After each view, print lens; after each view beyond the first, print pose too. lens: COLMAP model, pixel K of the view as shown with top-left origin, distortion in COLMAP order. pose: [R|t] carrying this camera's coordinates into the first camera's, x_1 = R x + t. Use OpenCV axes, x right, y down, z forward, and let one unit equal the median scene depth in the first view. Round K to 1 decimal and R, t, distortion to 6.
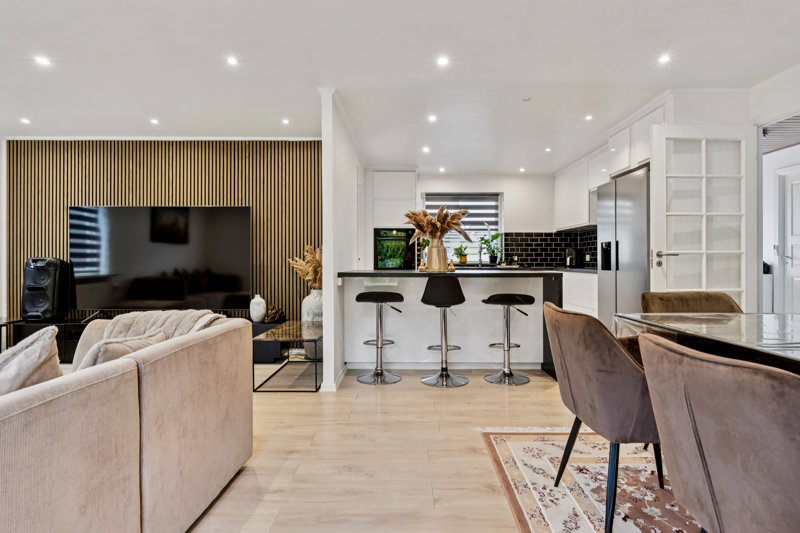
lens RADIAL K [[427.6, 0, 386.4], [0, 427.6, 265.7], [0, 0, 1]] dist [-0.003701, -0.000737]
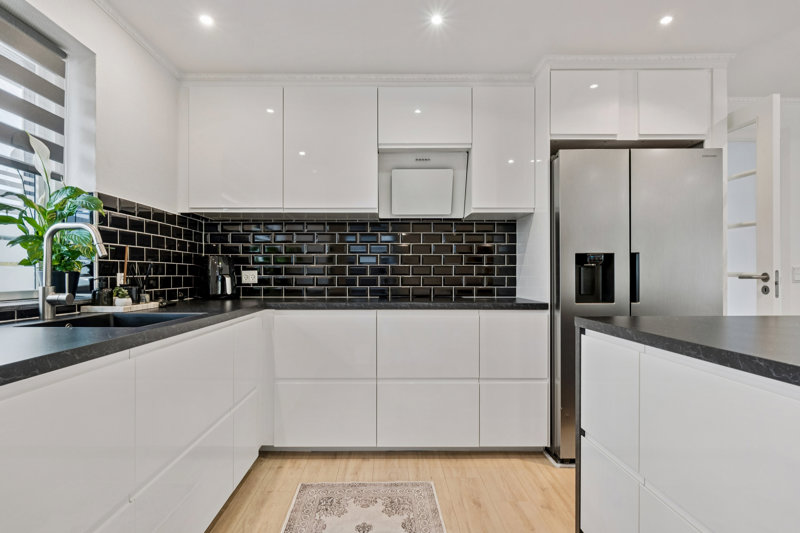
lens RADIAL K [[427.6, 0, 386.4], [0, 427.6, 265.7], [0, 0, 1]] dist [-0.003701, -0.000737]
pose [[-0.039672, 0.011062, 0.999152, -0.021362], [0.011017, 0.999883, -0.010633, -0.022313], [-0.999152, 0.010586, -0.039789, 0.816061]]
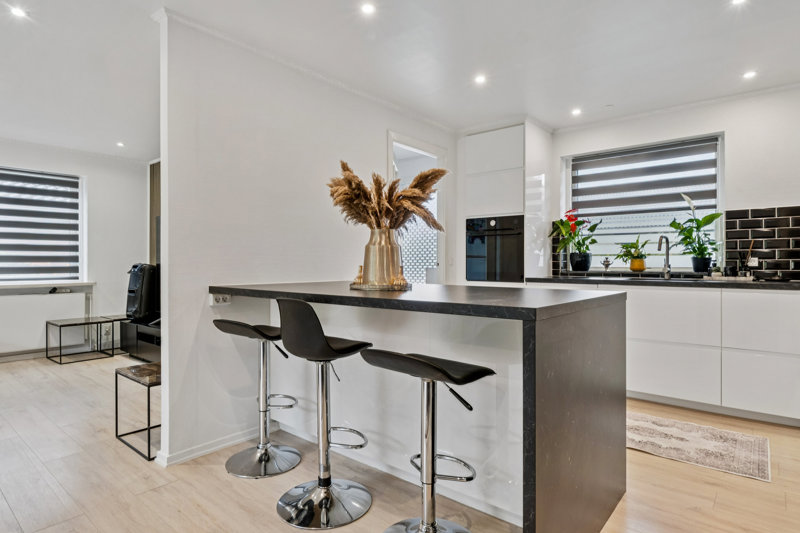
lens RADIAL K [[427.6, 0, 386.4], [0, 427.6, 265.7], [0, 0, 1]] dist [-0.003701, -0.000737]
pose [[0.764491, 0.008341, -0.644580, 0.295128], [-0.007730, 0.999963, 0.003772, -0.012287], [0.644588, 0.002099, 0.764527, 0.360182]]
